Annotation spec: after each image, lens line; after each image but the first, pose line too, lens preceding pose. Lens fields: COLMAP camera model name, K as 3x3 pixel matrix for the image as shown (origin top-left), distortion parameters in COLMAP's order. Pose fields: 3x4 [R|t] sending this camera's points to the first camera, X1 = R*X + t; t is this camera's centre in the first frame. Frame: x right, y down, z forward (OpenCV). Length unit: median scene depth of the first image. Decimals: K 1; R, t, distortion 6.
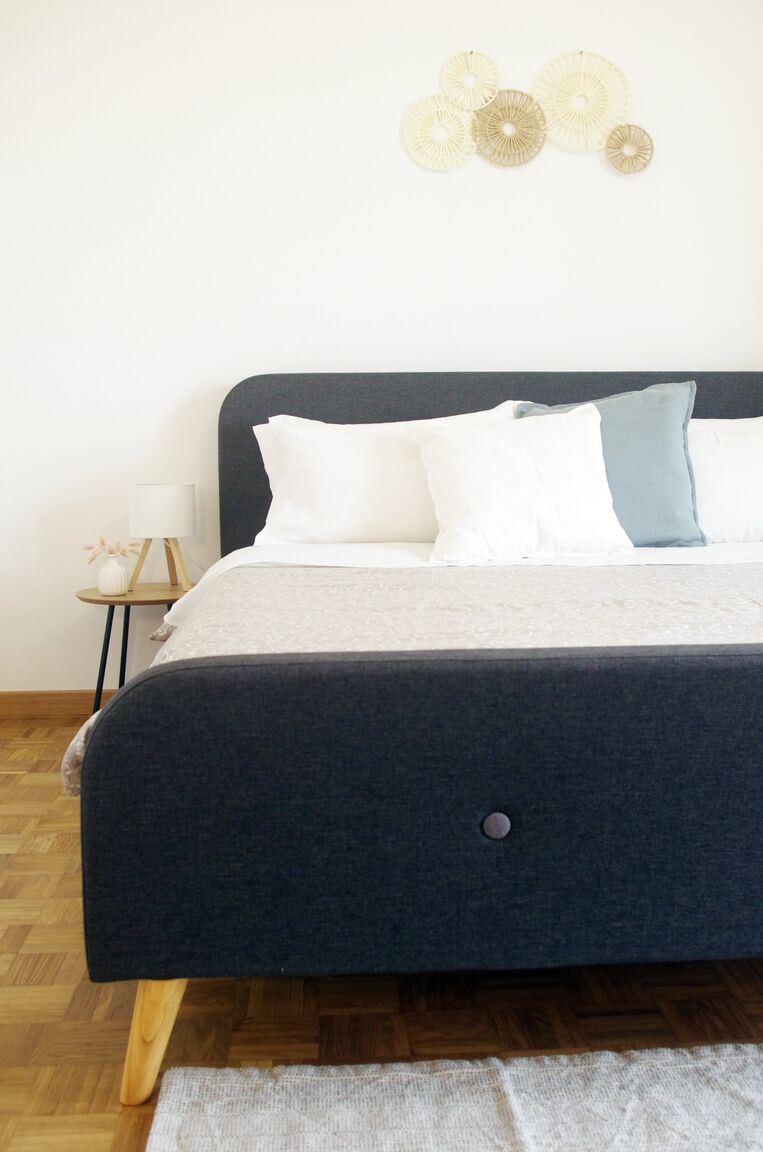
lens RADIAL K [[1191.2, 0, 381.5], [0, 1191.2, 576.0], [0, 0, 1]] dist [-0.058875, 0.026210]
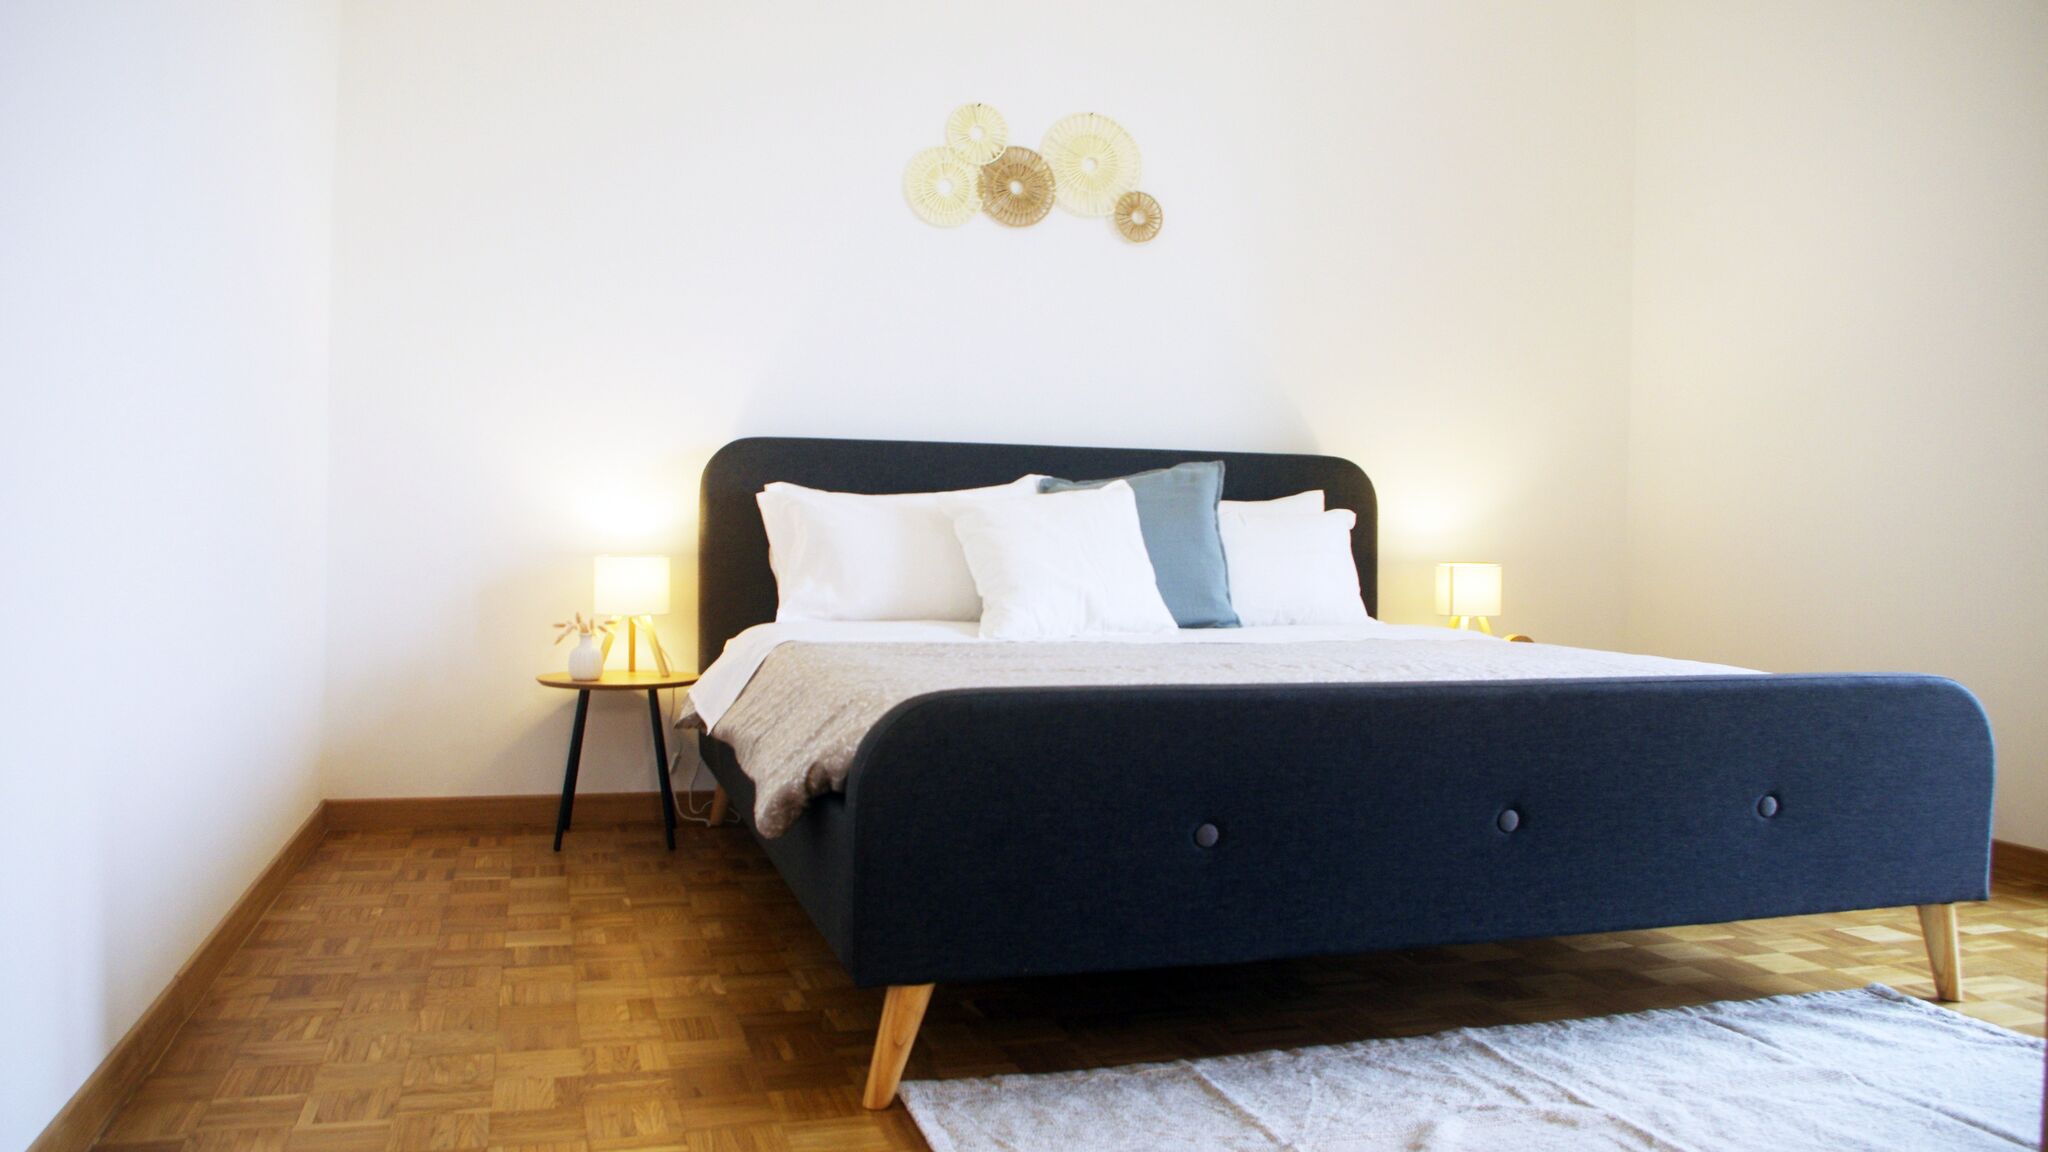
lens RADIAL K [[1588.0, 0, 999.7], [0, 1588.0, 579.8], [0, 0, 1]] dist [-0.091962, 0.041731]
pose [[0.973815, 0.020028, 0.226456, -0.227792], [-0.001301, 0.996586, -0.082545, 0.044779], [-0.227337, 0.080089, 0.970517, -0.236616]]
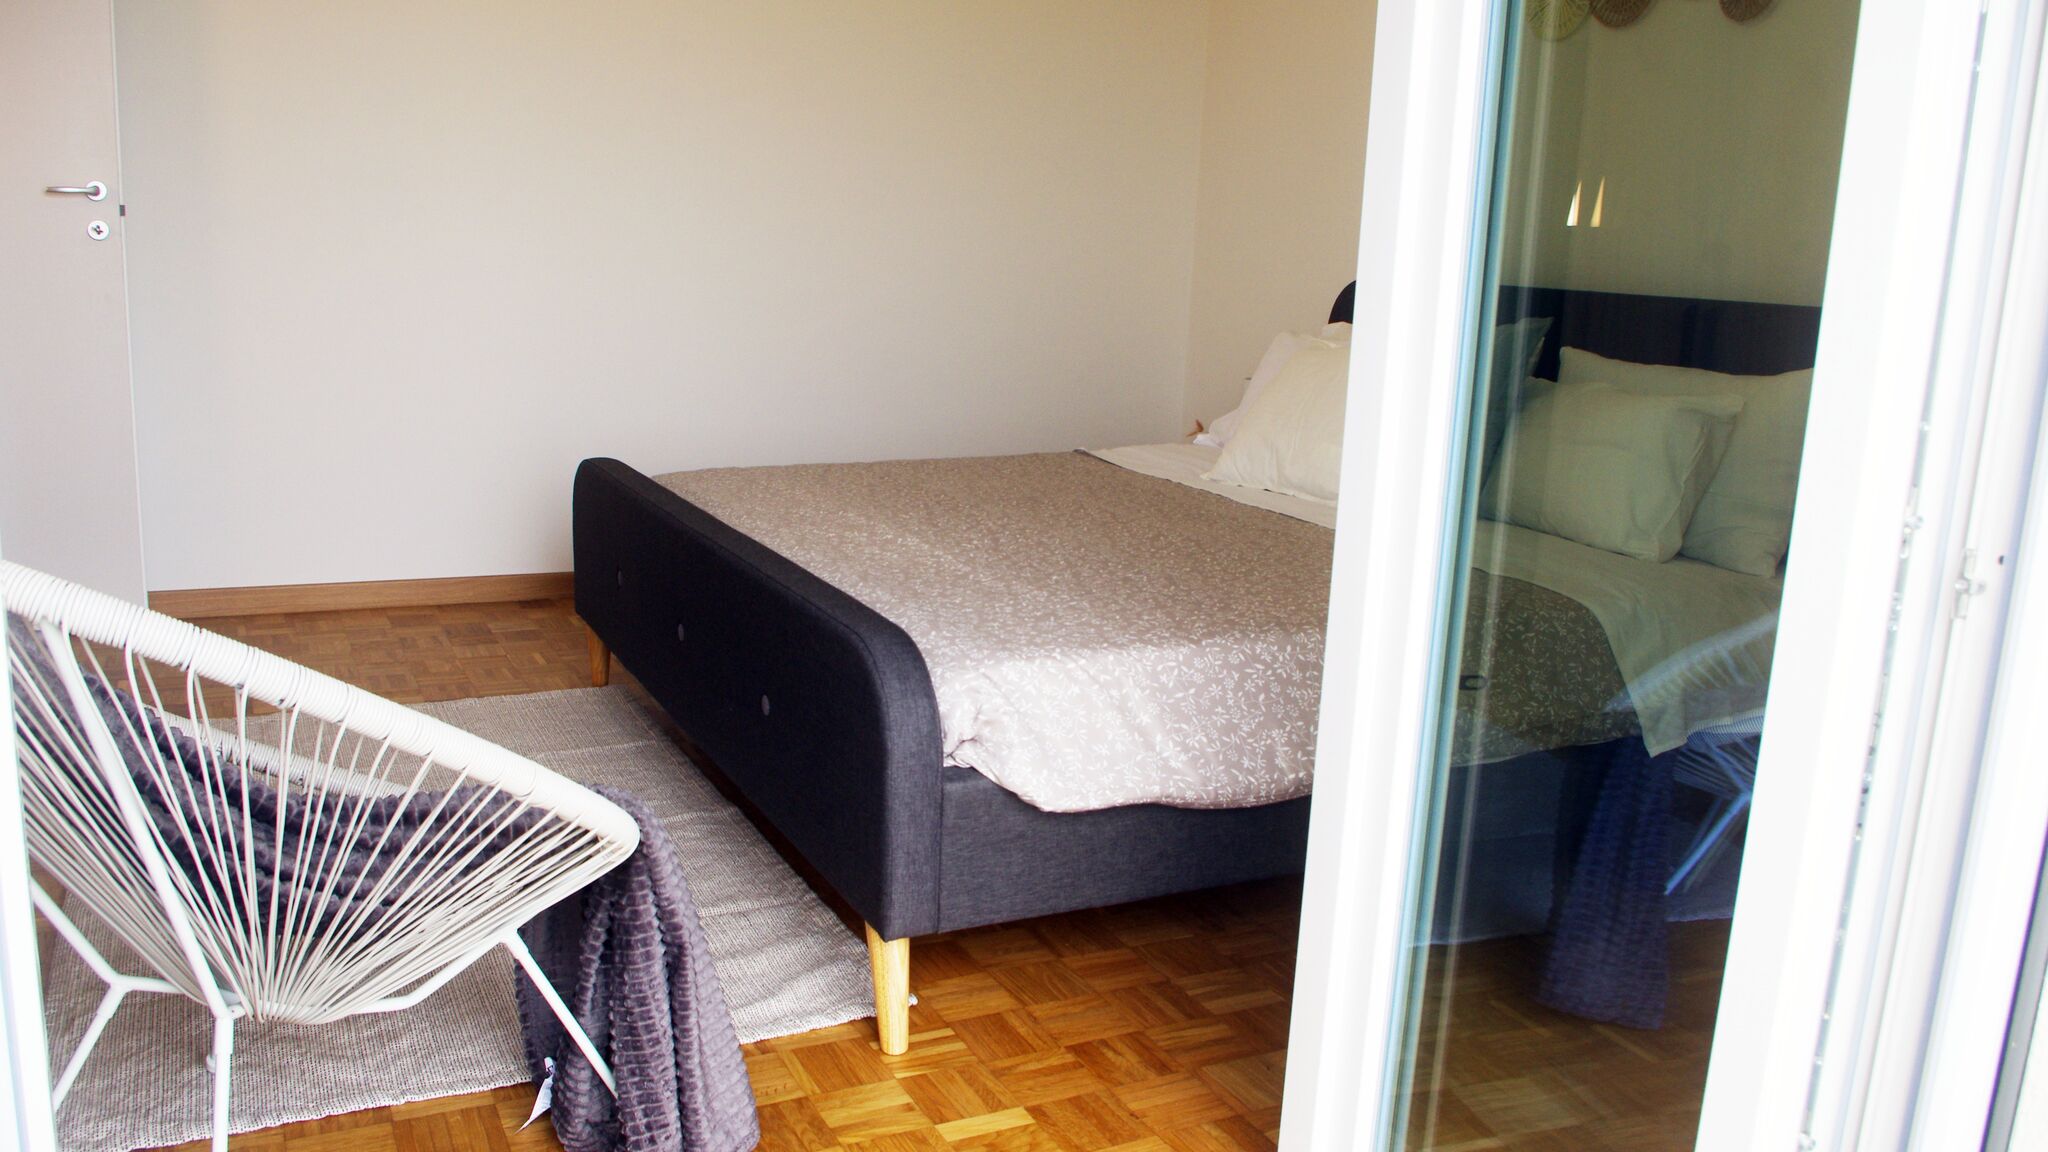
lens RADIAL K [[1585.6, 0, 1003.0], [0, 1585.6, 576.0], [0, 0, 1]] dist [-0.090692, 0.039755]
pose [[0.399065, 0.219068, -0.890368, 1.176917], [-0.151188, 0.973470, 0.171752, -0.132919], [0.904372, 0.066073, 0.421599, 0.272081]]
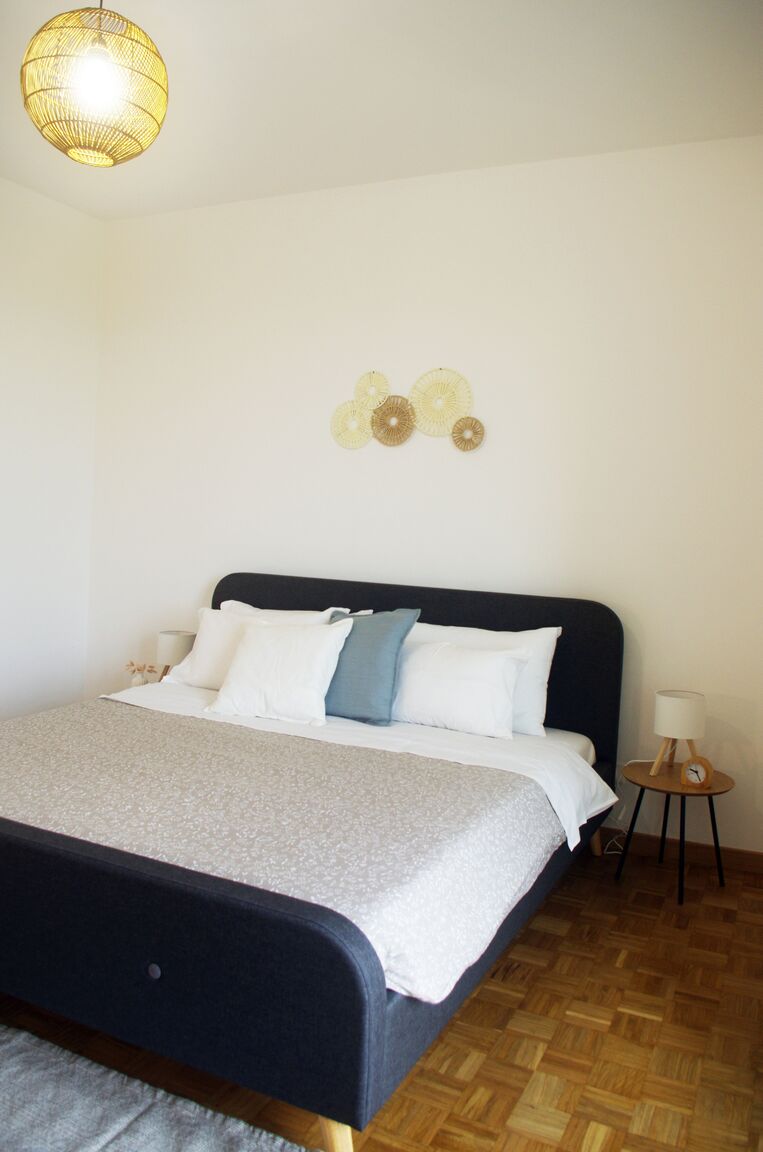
lens RADIAL K [[893.4, 0, 381.2], [0, 893.4, 564.0], [0, 0, 1]] dist [-0.092519, 0.044204]
pose [[0.871816, 0.075320, -0.484007, 0.819613], [-0.108252, 0.993302, -0.040412, -0.186612], [0.477721, 0.087626, 0.874130, 0.018213]]
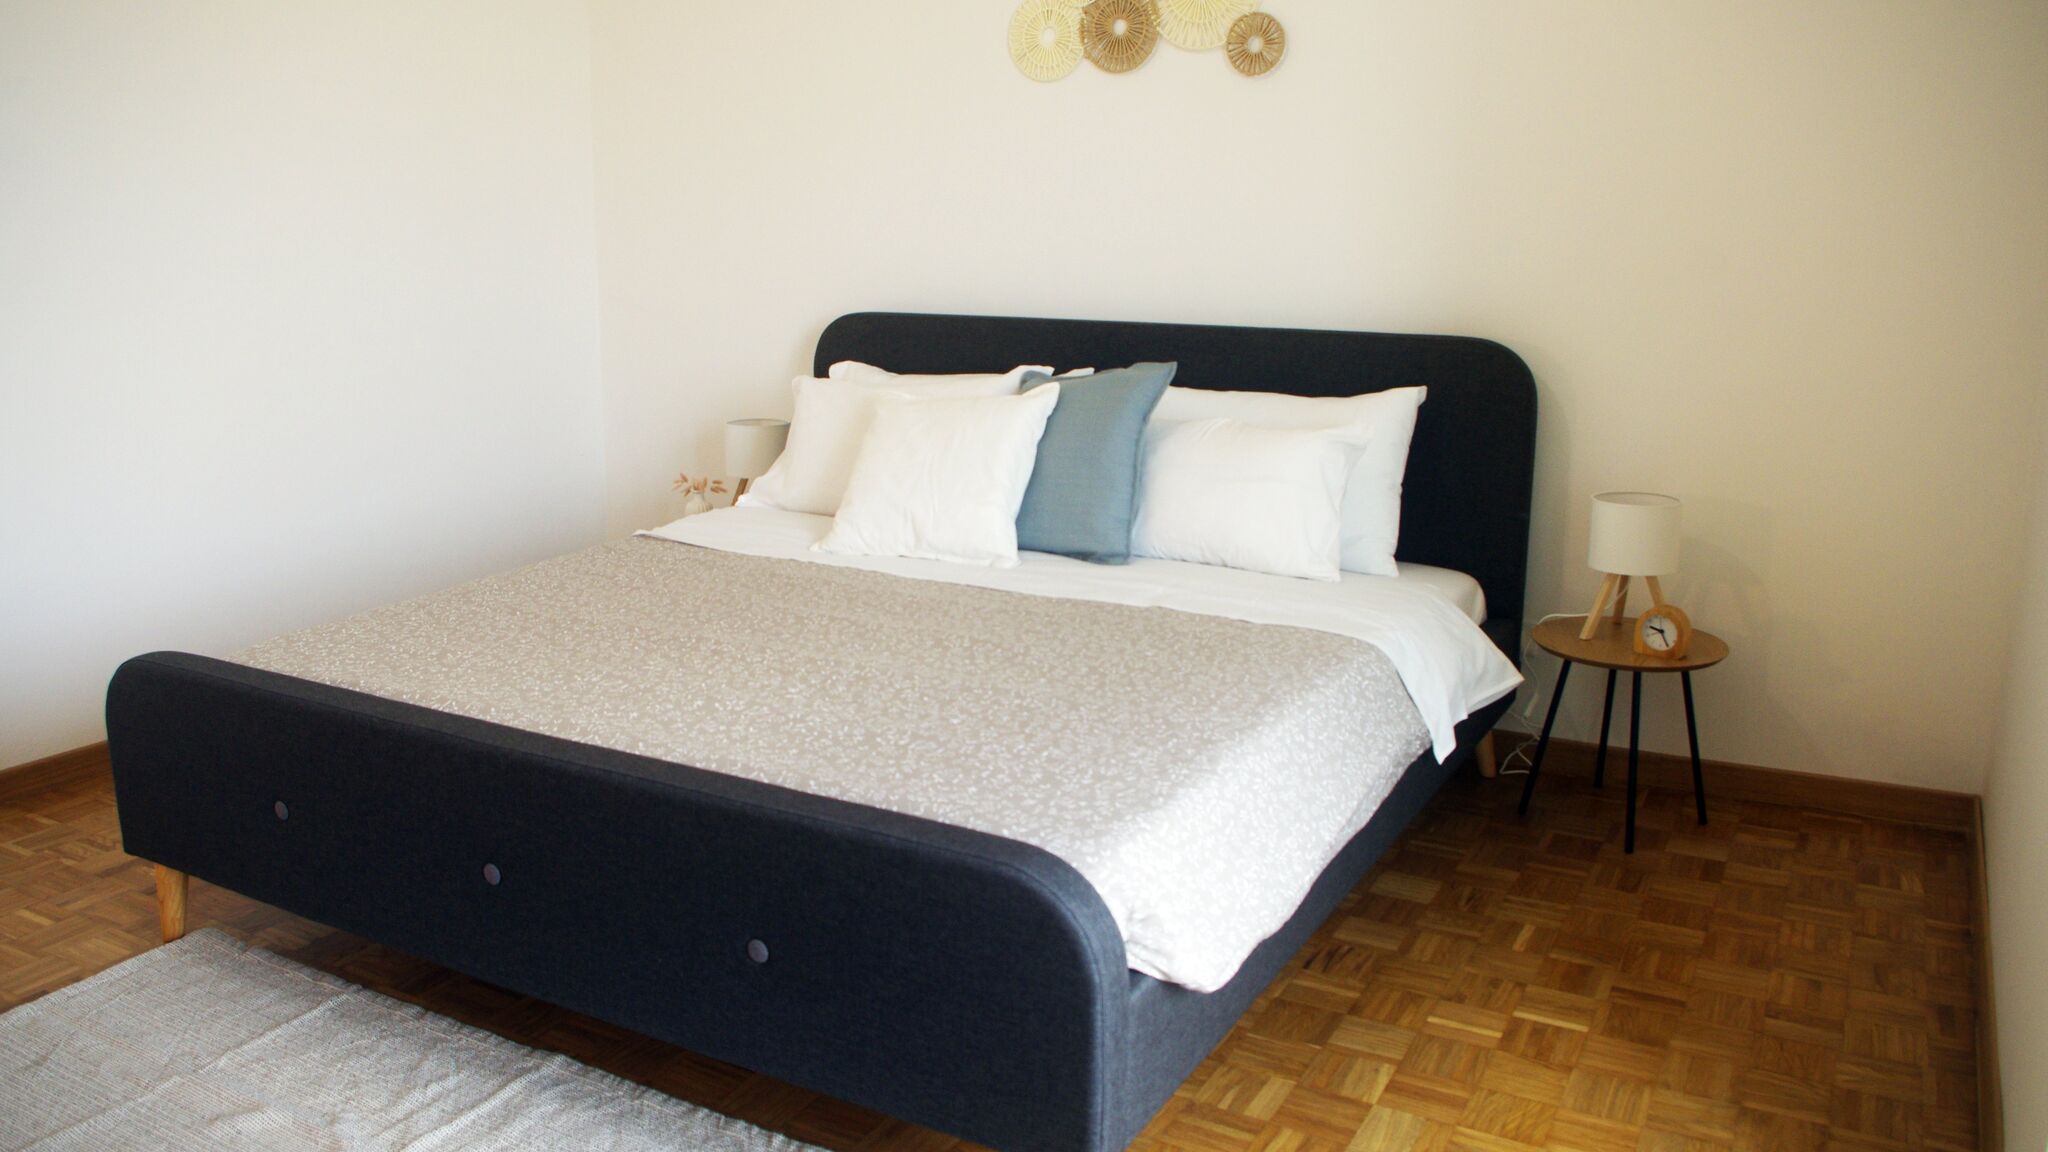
lens RADIAL K [[1585.6, 0, 1003.0], [0, 1585.6, 576.0], [0, 0, 1]] dist [-0.090692, 0.039755]
pose [[0.840135, 0.133884, -0.525592, 0.839337], [-0.070593, 0.987804, 0.138783, -0.177198], [0.537763, -0.079493, 0.839340, -0.008569]]
